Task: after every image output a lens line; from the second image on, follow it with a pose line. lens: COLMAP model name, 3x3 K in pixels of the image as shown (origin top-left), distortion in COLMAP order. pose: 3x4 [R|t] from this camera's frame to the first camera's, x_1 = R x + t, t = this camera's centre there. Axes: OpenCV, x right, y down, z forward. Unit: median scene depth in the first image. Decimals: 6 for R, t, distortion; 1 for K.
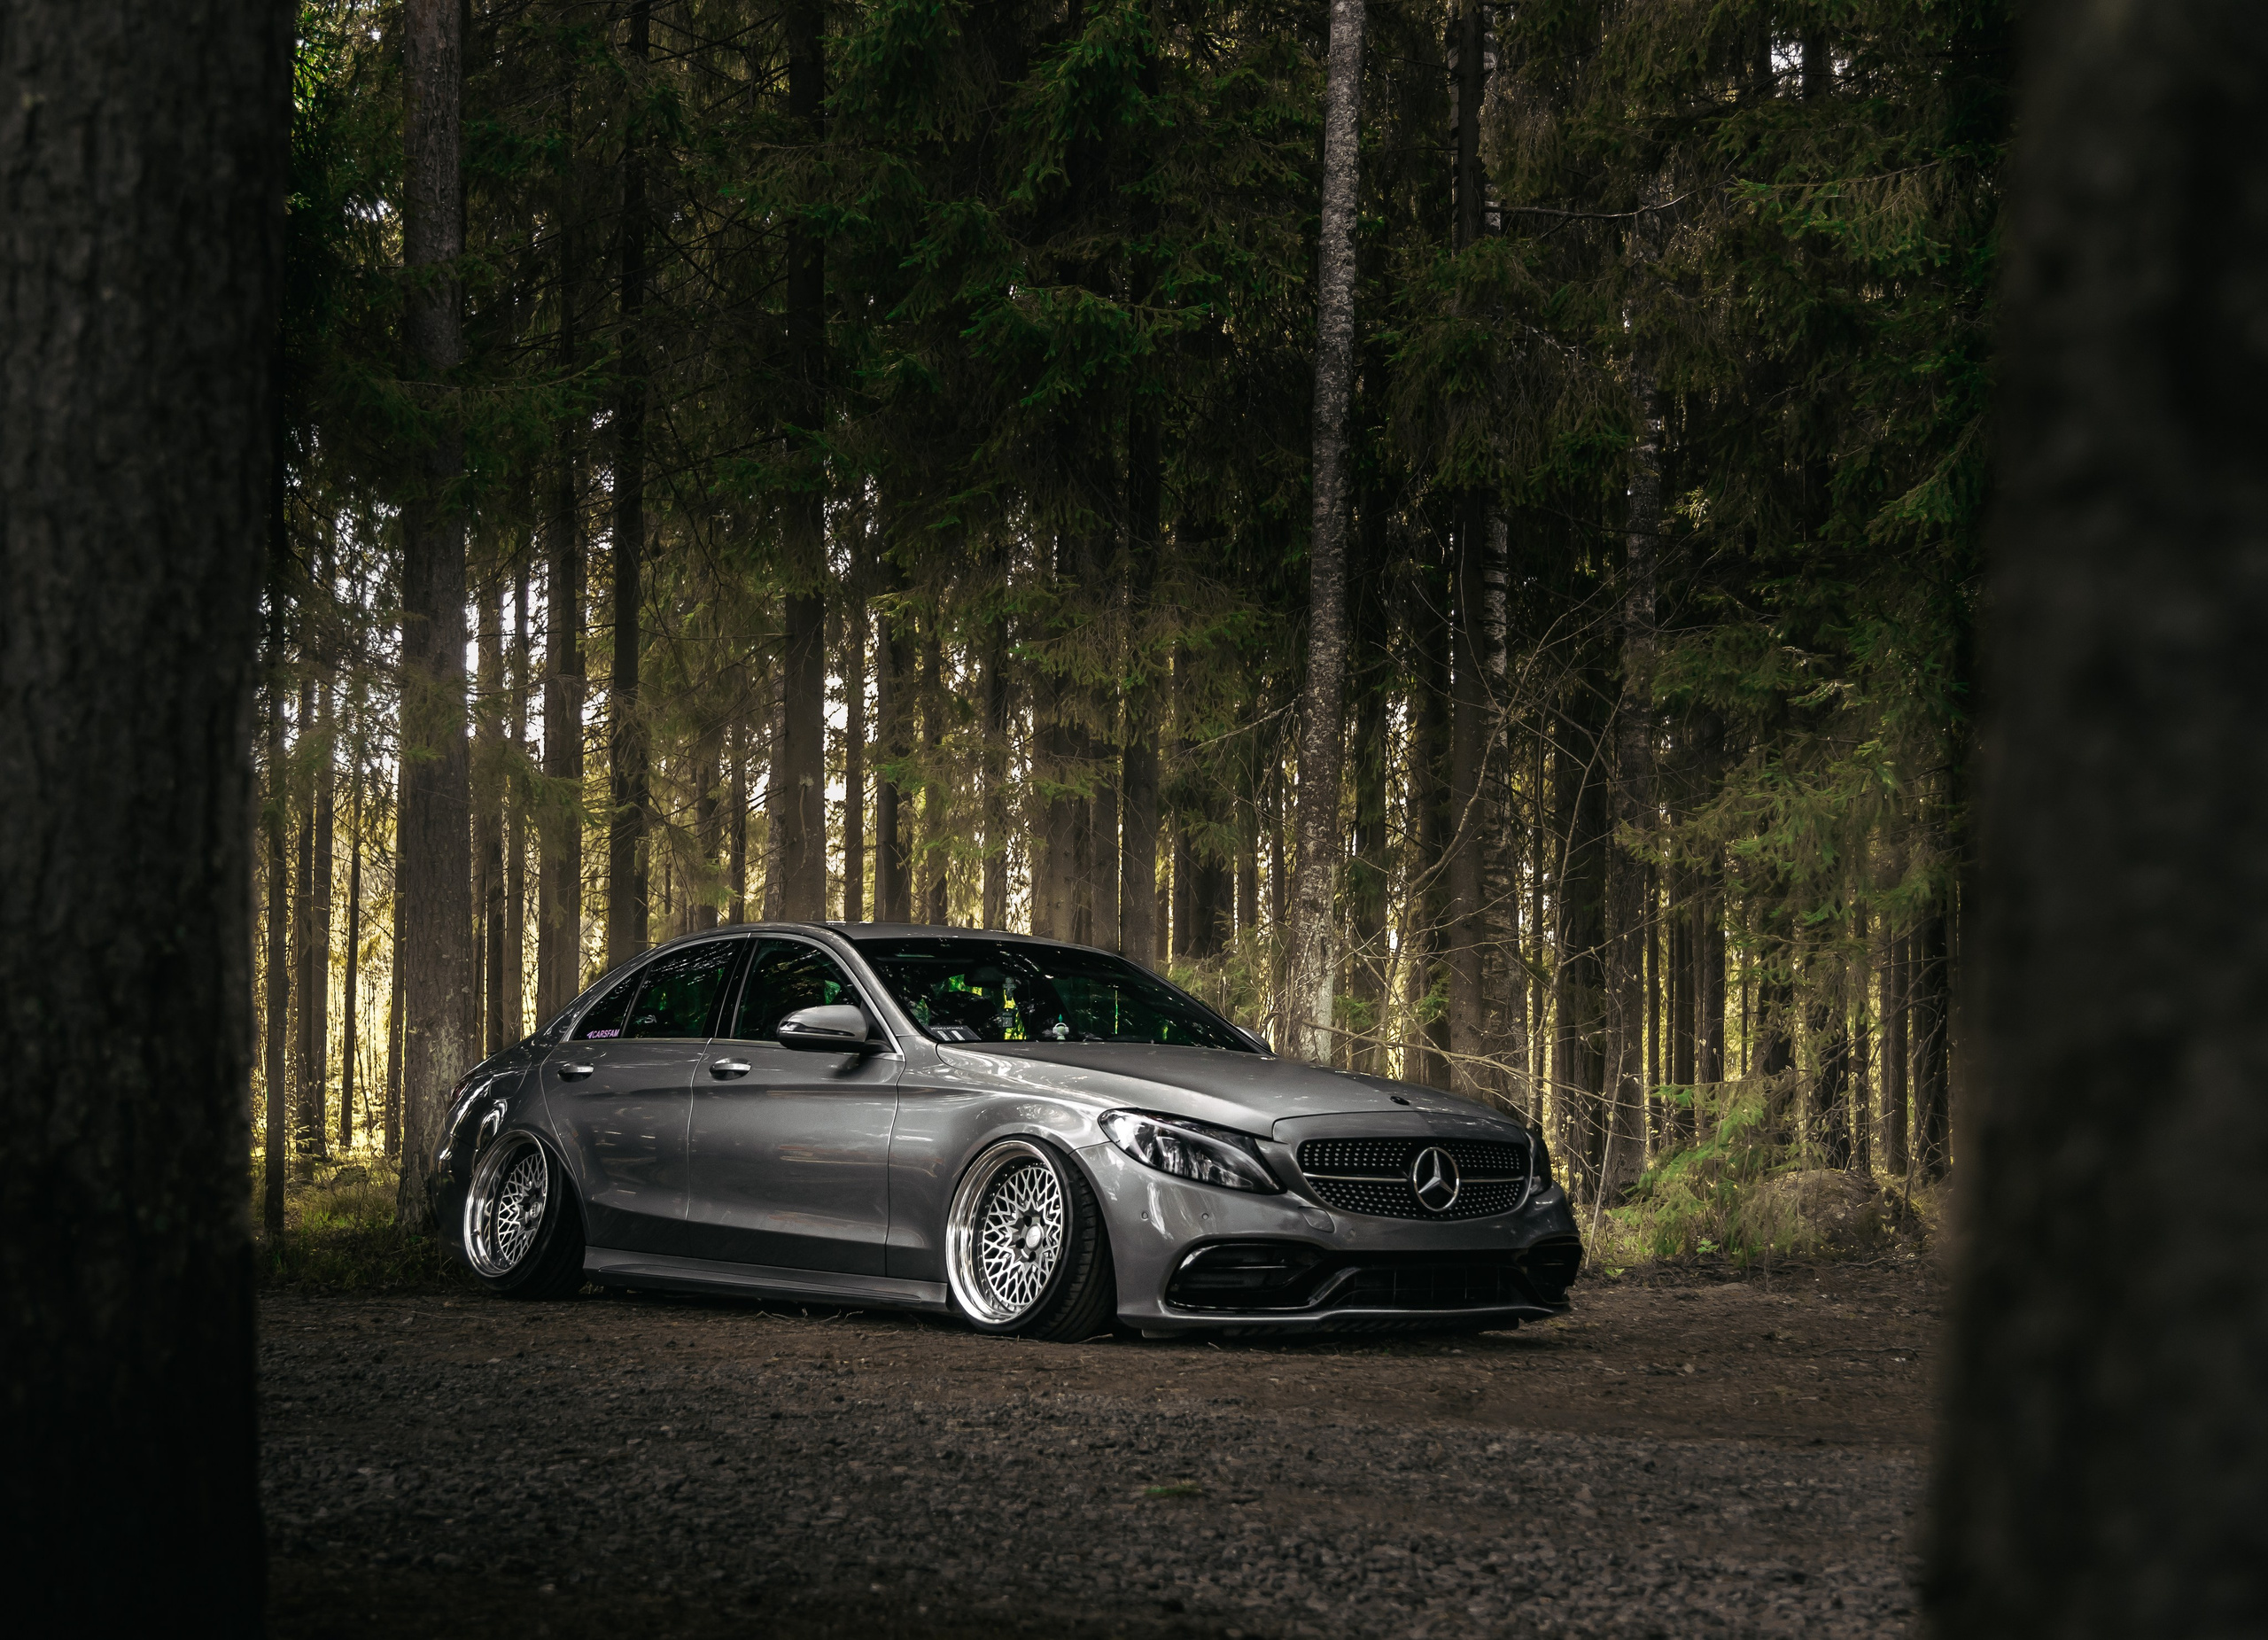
lens RADIAL K [[3609.5, 0, 1133.7], [0, 3609.5, 819.1], [0, 0, 1]] dist [0.013923, 0.000000]
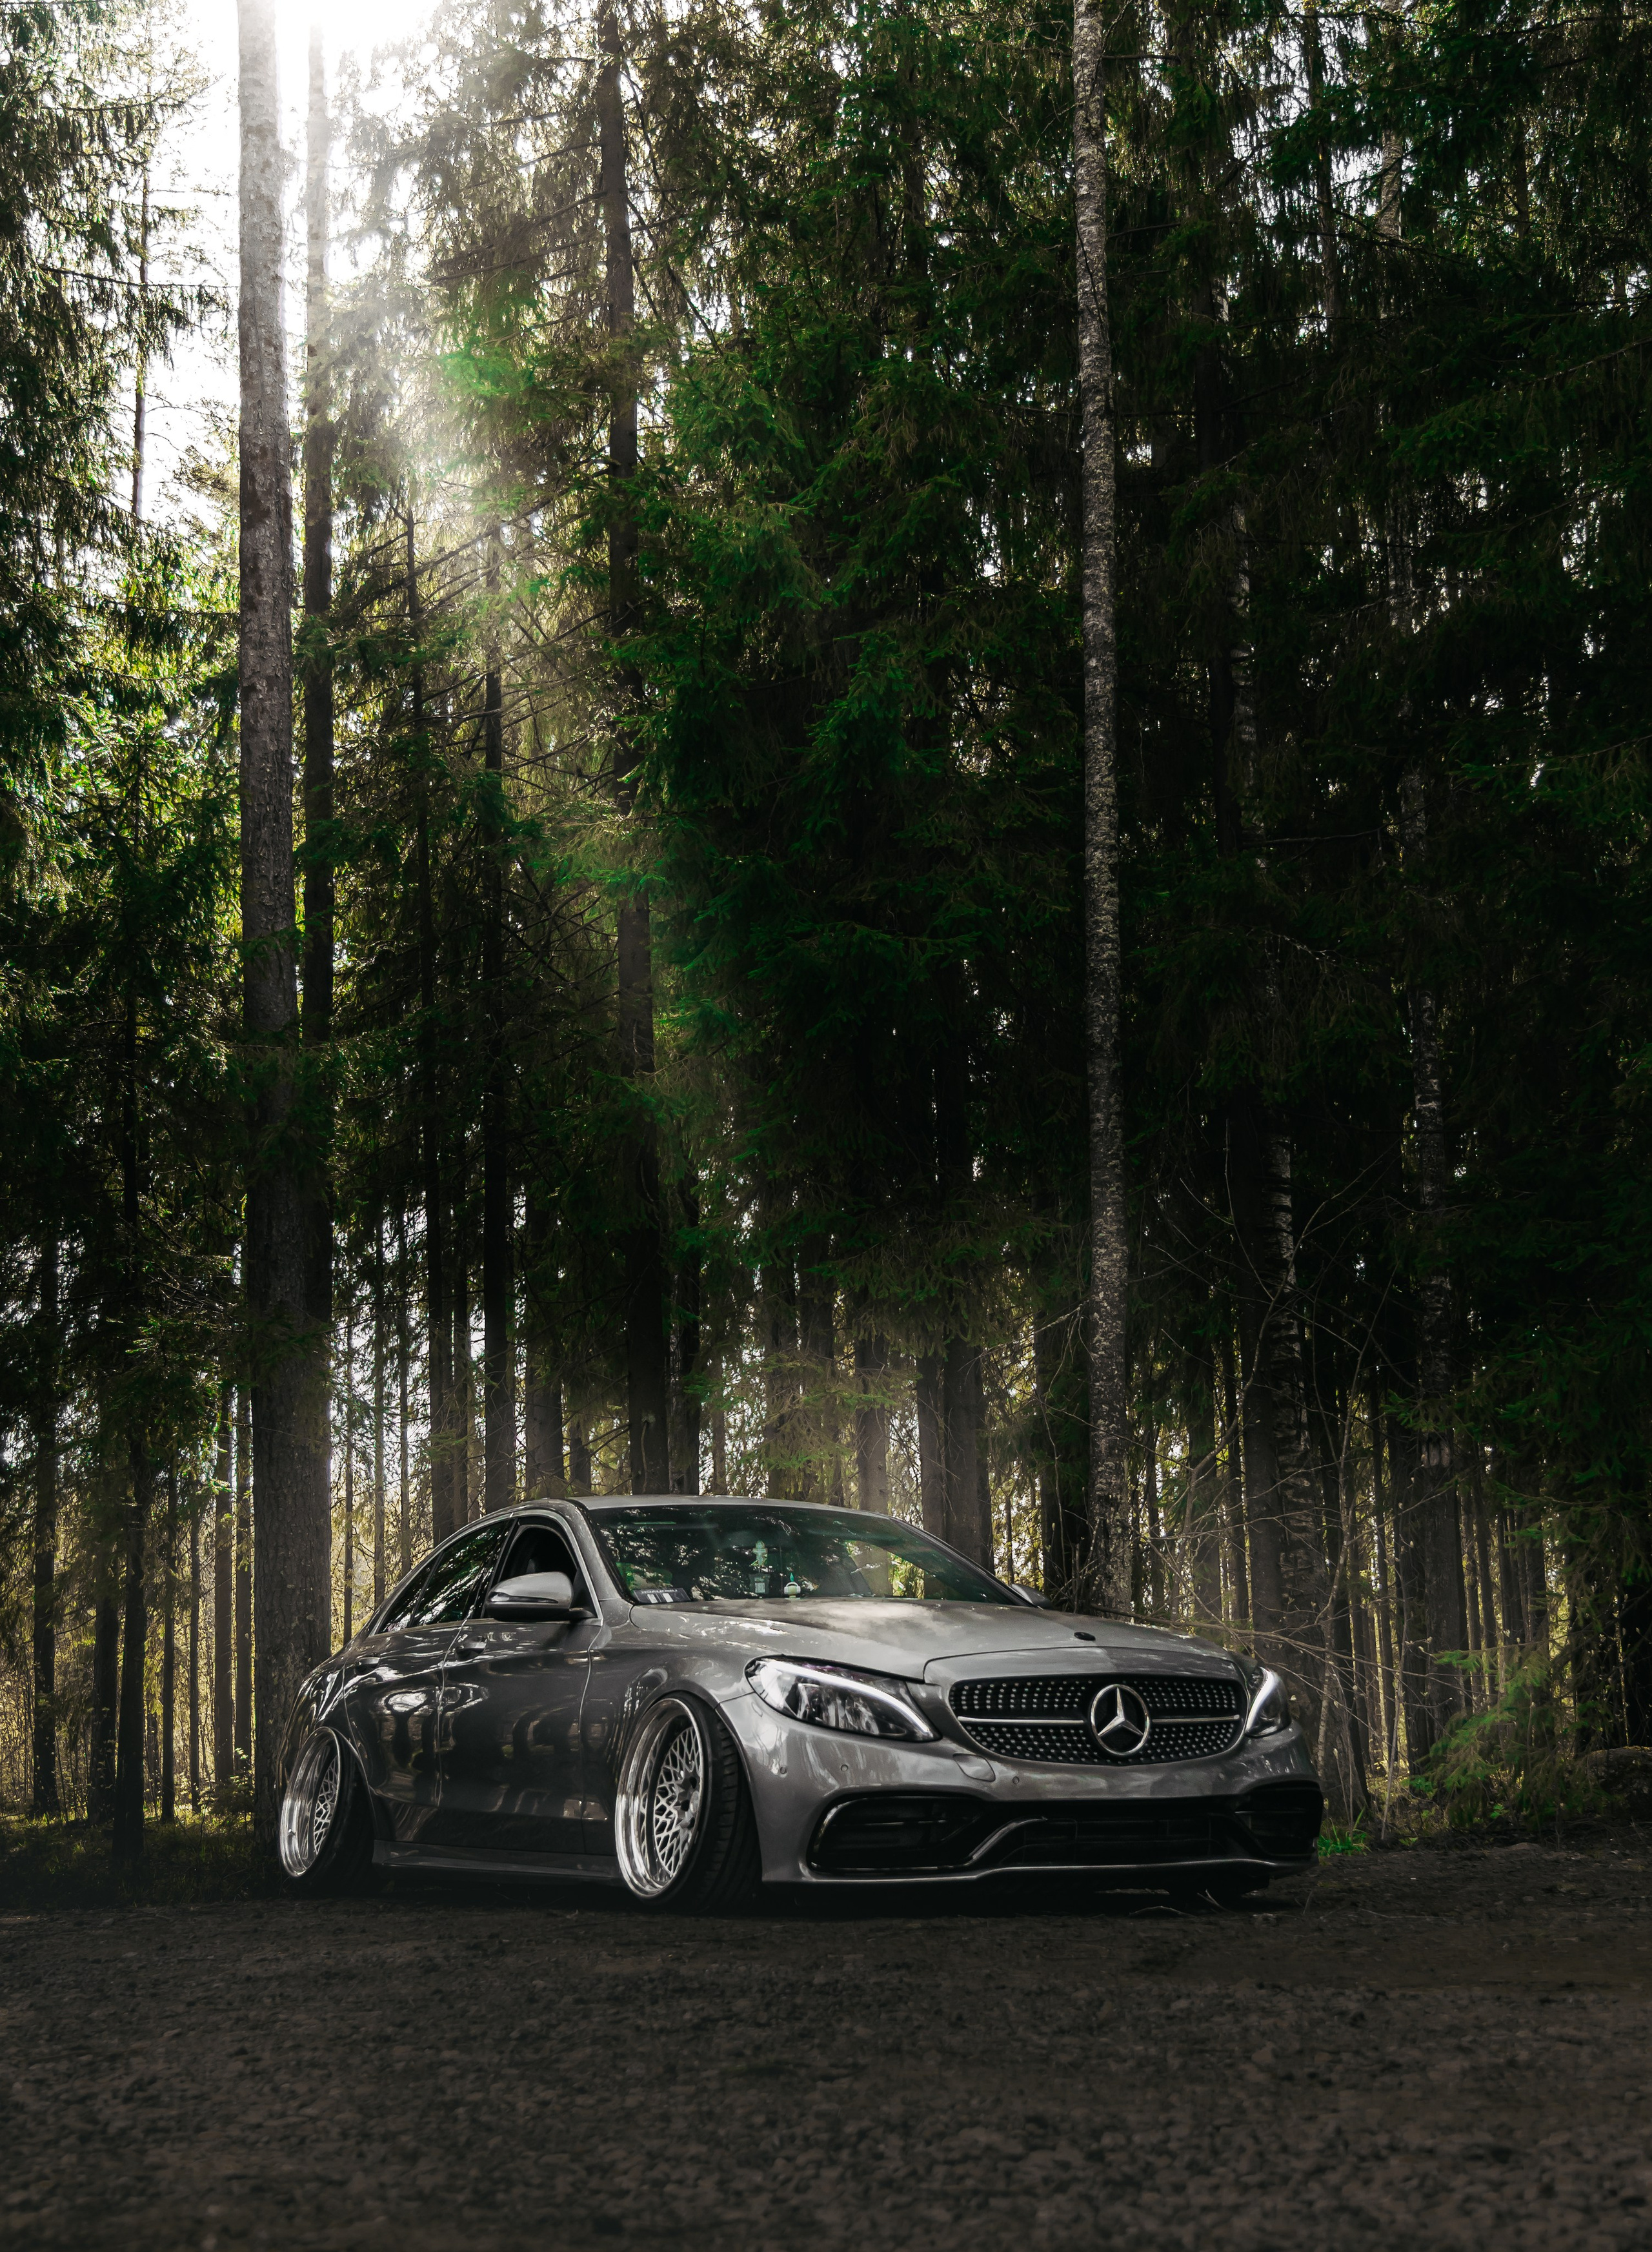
lens RADIAL K [[3184.4, 0, 825.8], [0, 3184.4, 1128.0], [0, 0, 1]] dist [-0.002241, 0.000000]
pose [[0.997580, -0.048155, -0.050157, 0.026434], [0.042395, 0.993007, -0.110181, 0.020179], [0.055112, 0.107788, 0.992645, 0.096838]]
